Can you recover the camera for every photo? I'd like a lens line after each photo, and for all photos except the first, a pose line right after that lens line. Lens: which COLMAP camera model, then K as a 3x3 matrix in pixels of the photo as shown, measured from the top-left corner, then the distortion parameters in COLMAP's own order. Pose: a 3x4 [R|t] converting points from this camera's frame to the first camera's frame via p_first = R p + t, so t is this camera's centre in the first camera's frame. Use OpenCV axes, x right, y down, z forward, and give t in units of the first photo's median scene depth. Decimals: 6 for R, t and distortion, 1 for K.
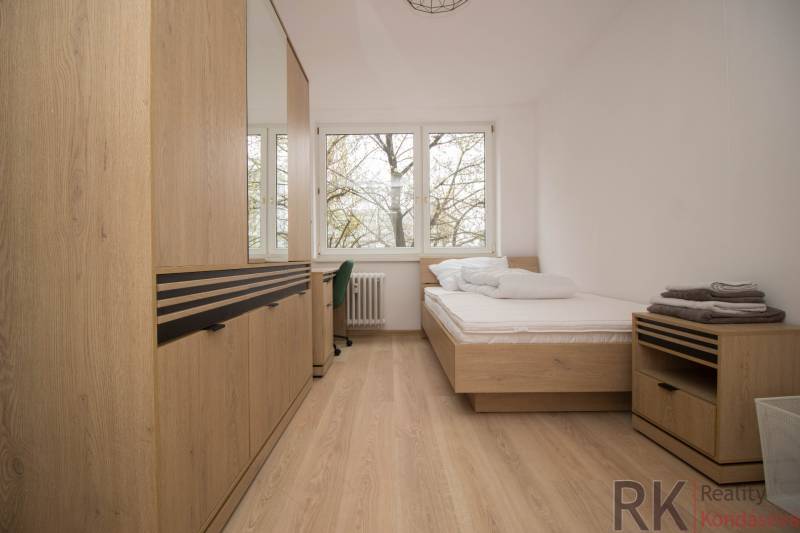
lens RADIAL K [[371.8, 0, 397.6], [0, 371.8, 264.6], [0, 0, 1]] dist [-0.004172, -0.000986]
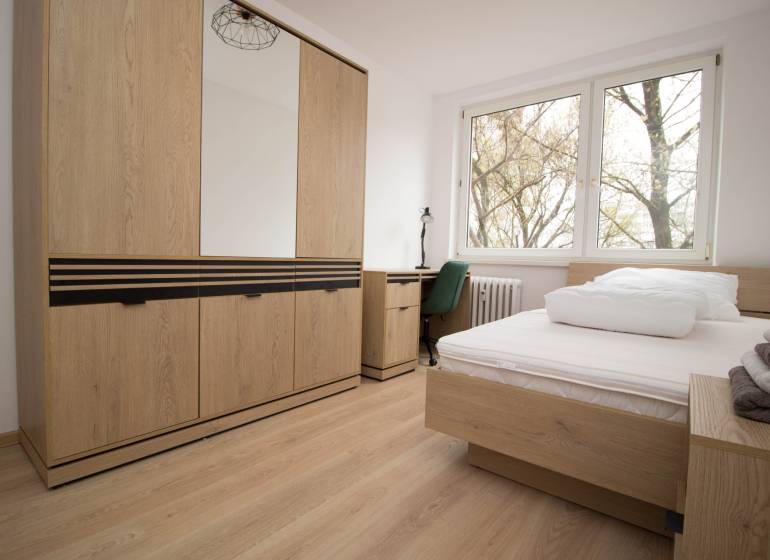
lens RADIAL K [[414.5, 0, 385.0], [0, 414.5, 280.0], [0, 0, 1]] dist [-0.015918, -0.000879]
pose [[0.766840, 0.065511, -0.638486, 0.820590], [-0.045225, 0.997820, 0.048064, -0.015467], [0.640243, -0.007982, 0.768131, 0.332179]]
